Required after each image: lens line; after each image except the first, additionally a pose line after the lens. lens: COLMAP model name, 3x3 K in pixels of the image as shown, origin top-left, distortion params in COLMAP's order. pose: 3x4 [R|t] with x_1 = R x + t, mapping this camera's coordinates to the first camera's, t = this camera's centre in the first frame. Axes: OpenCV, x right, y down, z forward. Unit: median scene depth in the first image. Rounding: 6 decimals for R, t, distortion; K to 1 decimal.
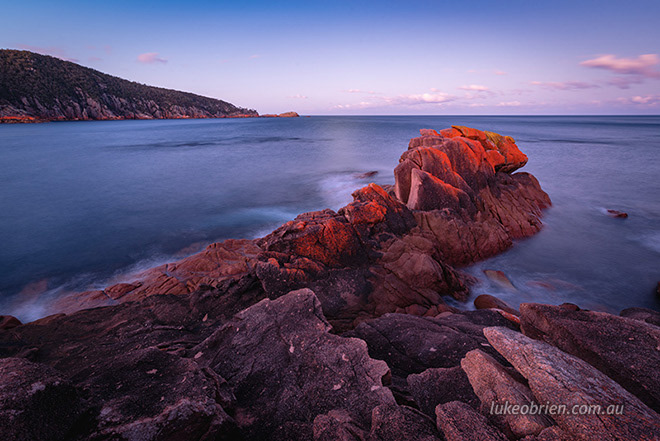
lens RADIAL K [[282.9, 0, 330.1], [0, 282.9, 222.3], [0, 0, 1]] dist [0.002549, 0.000974]
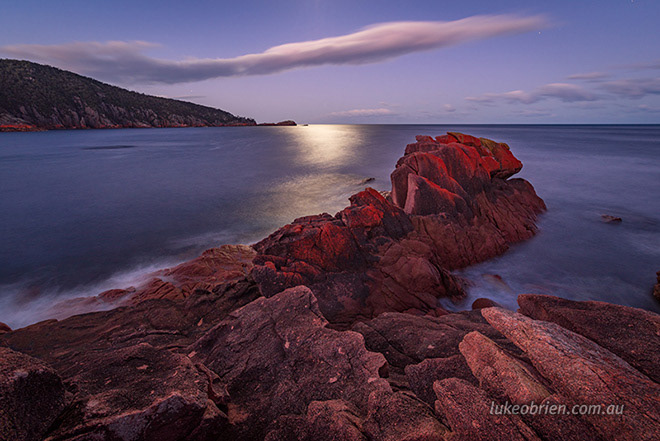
lens RADIAL K [[282.9, 0, 330.0], [0, 282.9, 221.7], [0, 0, 1]] dist [0.002549, 0.000974]
pose [[0.999957, -0.002691, 0.008880, 0.001512], [0.002951, 0.999562, -0.029439, 0.015108], [-0.008797, 0.029464, 0.999527, 0.002460]]
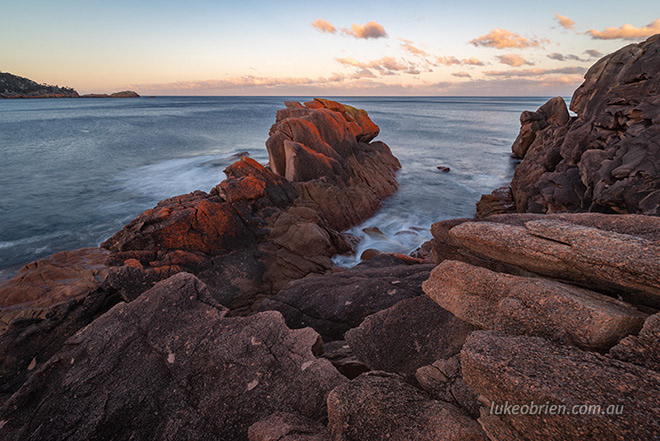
lens RADIAL K [[282.9, 0, 328.6], [0, 282.9, 223.4], [0, 0, 1]] dist [0.002549, 0.000974]
pose [[0.903160, -0.174071, 0.392430, -0.002217], [0.150274, 0.984463, 0.090830, 0.037863], [-0.402144, -0.023062, 0.915286, 0.071545]]
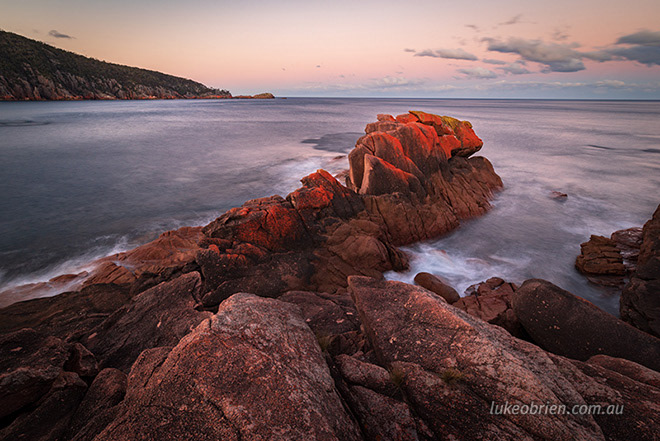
lens RADIAL K [[282.9, 0, 330.8], [0, 282.9, 223.7], [0, 0, 1]] dist [0.002549, 0.000974]
pose [[0.997295, -0.023162, 0.069760, 0.136864], [0.018967, 0.998006, 0.060200, -0.002294], [-0.071015, -0.058714, 0.995746, -0.043576]]
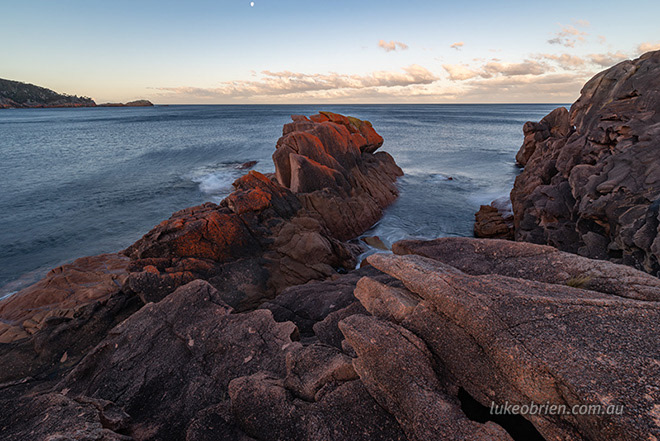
lens RADIAL K [[282.9, 0, 328.2], [0, 282.9, 223.1], [0, 0, 1]] dist [0.002549, 0.000974]
pose [[0.915074, -0.159237, 0.370518, -0.002281], [0.145646, 0.987227, 0.064575, 0.020720], [-0.376069, -0.005126, 0.926578, -0.003657]]
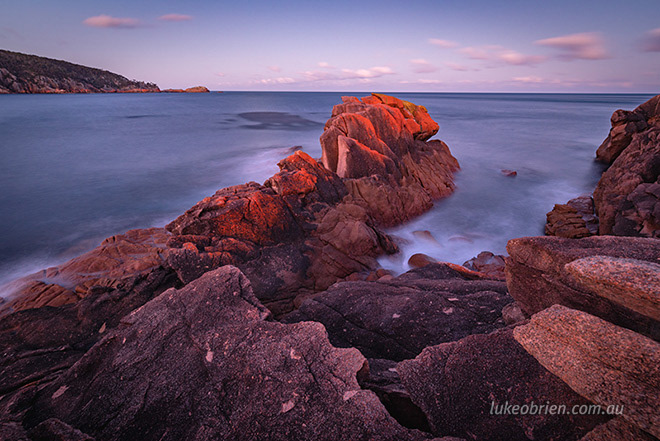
lens RADIAL K [[282.9, 0, 329.2], [0, 282.9, 223.8], [0, 0, 1]] dist [0.002549, 0.000974]
pose [[0.965501, -0.104027, 0.238718, 0.001421], [0.085934, 0.992667, 0.085016, 0.033980], [-0.245811, -0.061569, 0.967360, 0.094441]]
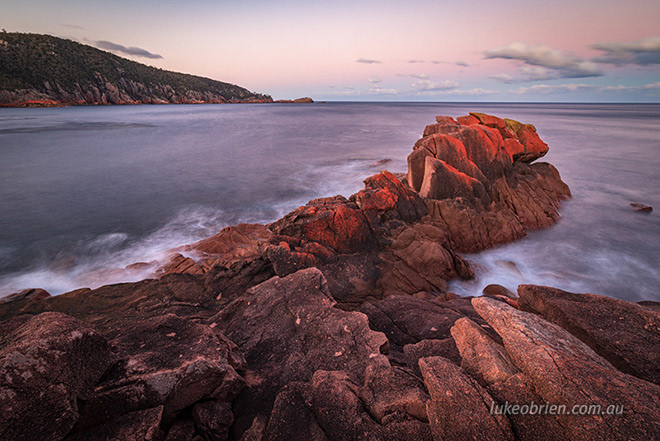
lens RADIAL K [[282.9, 0, 330.4], [0, 282.9, 223.4], [0, 0, 1]] dist [0.002549, 0.000974]
pose [[0.998829, 0.024337, -0.041825, 0.006291], [-0.022395, 0.998677, 0.046285, 0.007776], [0.042896, -0.045294, 0.998052, -0.013248]]
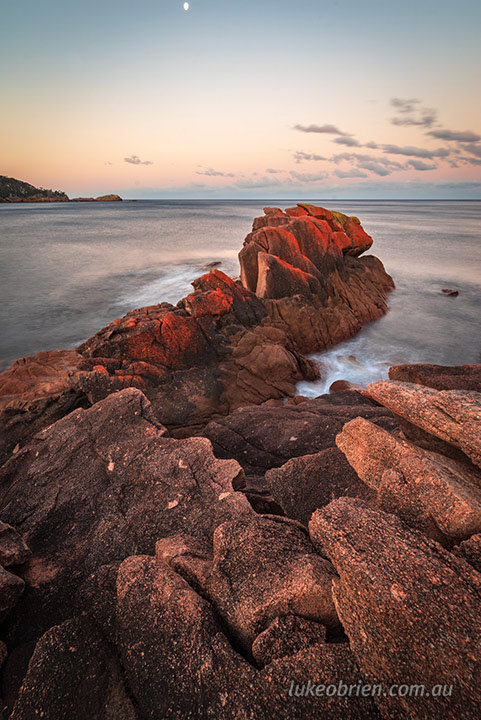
lens RADIAL K [[308.6, 0, 240.9], [0, 308.6, 361.6], [0, 0, 1]] dist [0.002549, 0.000974]
pose [[0.974809, -0.103485, 0.197579, 0.017217], [0.078812, 0.988519, 0.128911, 0.030681], [-0.208651, -0.110092, 0.971774, 0.054699]]
